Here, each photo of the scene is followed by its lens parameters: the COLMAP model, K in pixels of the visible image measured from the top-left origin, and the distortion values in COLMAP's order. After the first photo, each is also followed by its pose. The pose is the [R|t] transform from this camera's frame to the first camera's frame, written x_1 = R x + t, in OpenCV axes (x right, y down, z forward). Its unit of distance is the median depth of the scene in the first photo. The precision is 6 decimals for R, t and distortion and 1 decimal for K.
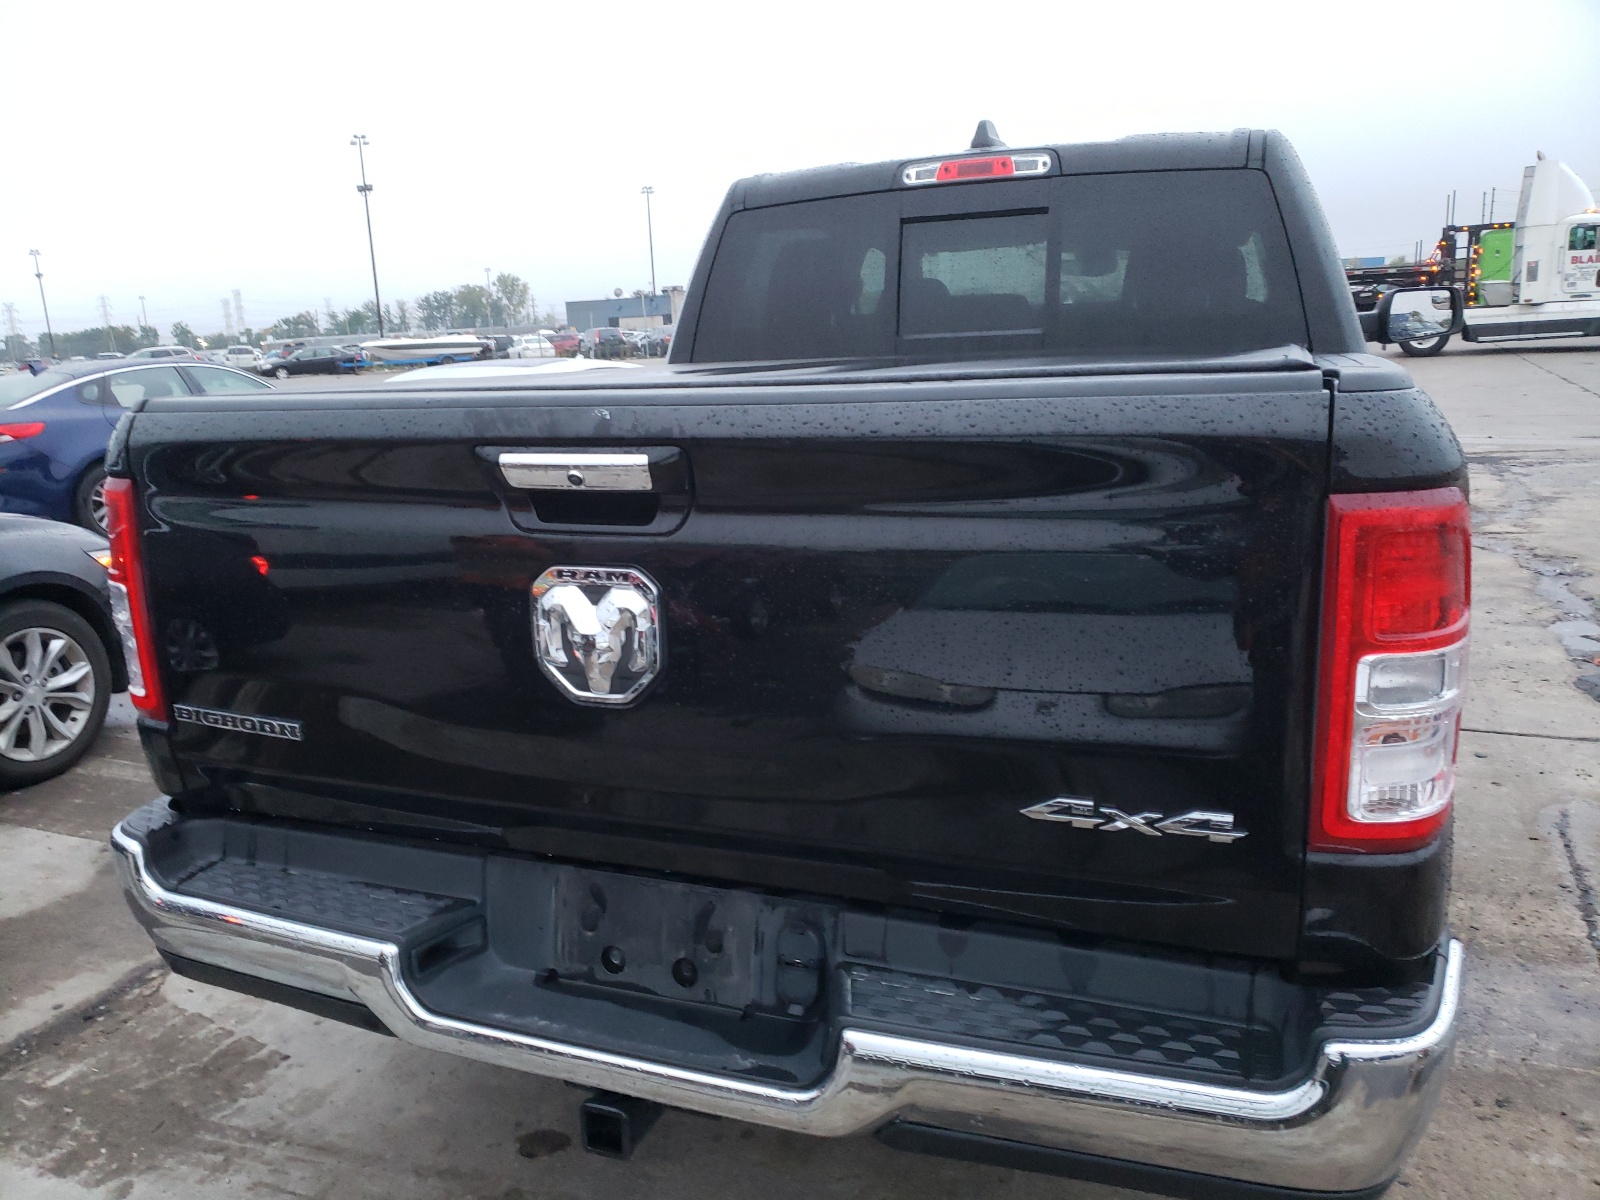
lens RADIAL K [[1286.4, 0, 776.8], [0, 1286.4, 597.7], [0, 0, 1]] dist [0.033619, -0.009011]
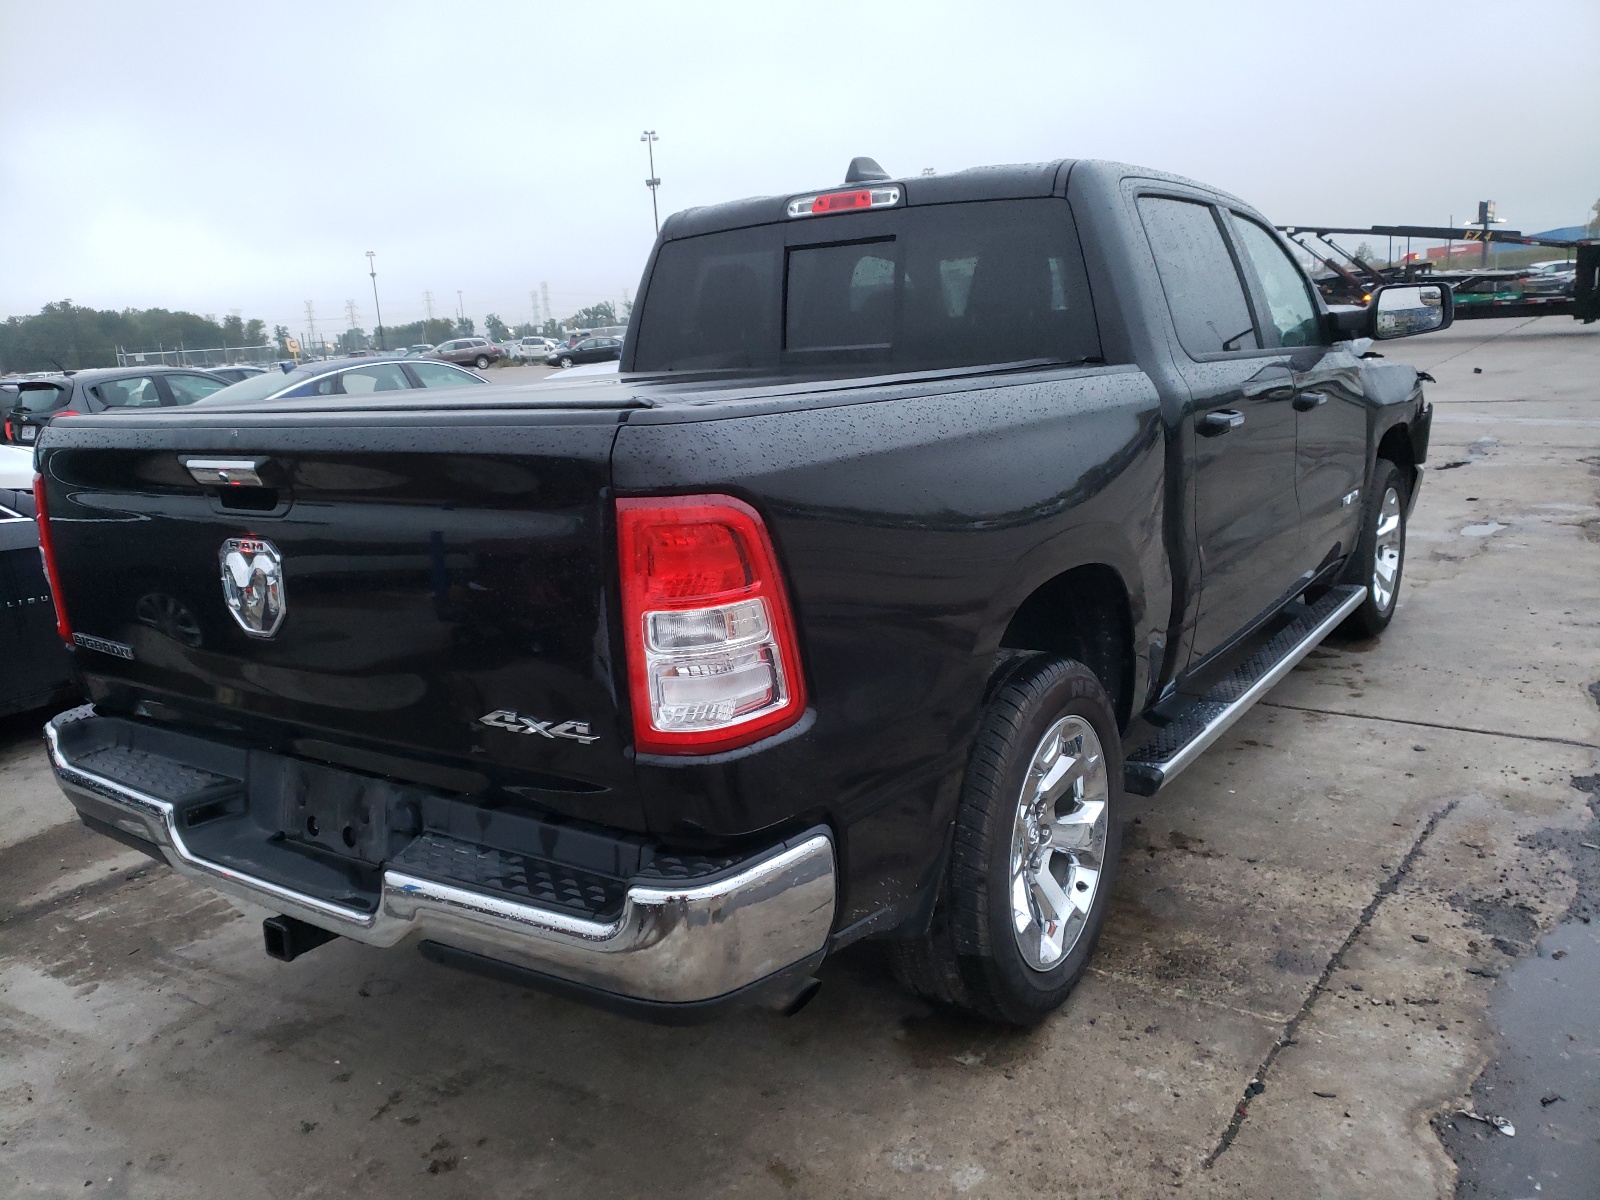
lens RADIAL K [[1309.1, 0, 800.0], [0, 1309.1, 600.0], [0, 0, 1]] dist [0.079447, -0.088128]
pose [[0.975092, 0.029079, -0.219887, 0.460669], [-0.026141, 0.999526, 0.016260, 0.001803], [0.220256, -0.010107, 0.975390, -0.176006]]
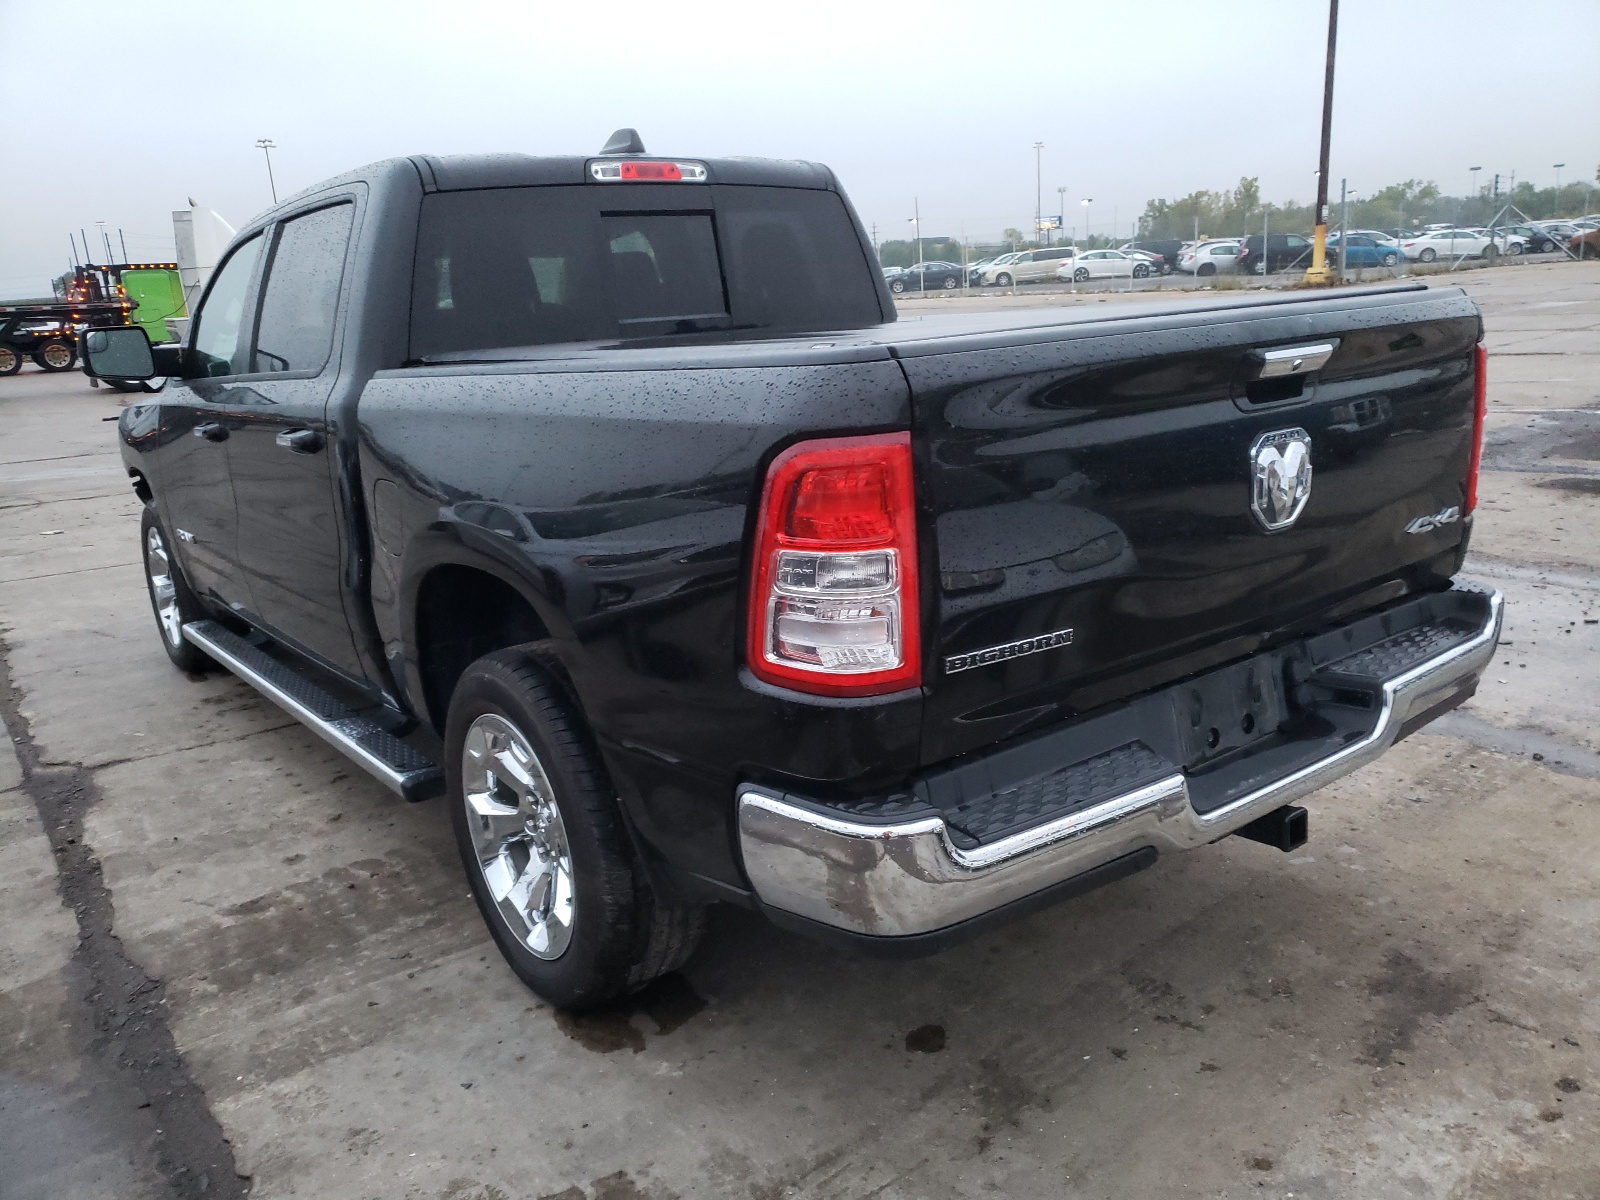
lens RADIAL K [[1293.7, 0, 800.0], [0, 1293.7, 600.0], [0, 0, 1]] dist [0.012486, 0.004105]
pose [[0.484018, -0.191446, 0.853859, -0.989175], [0.219580, 0.971126, 0.093267, -0.054977], [-0.847060, 0.142348, 0.512080, 0.438386]]
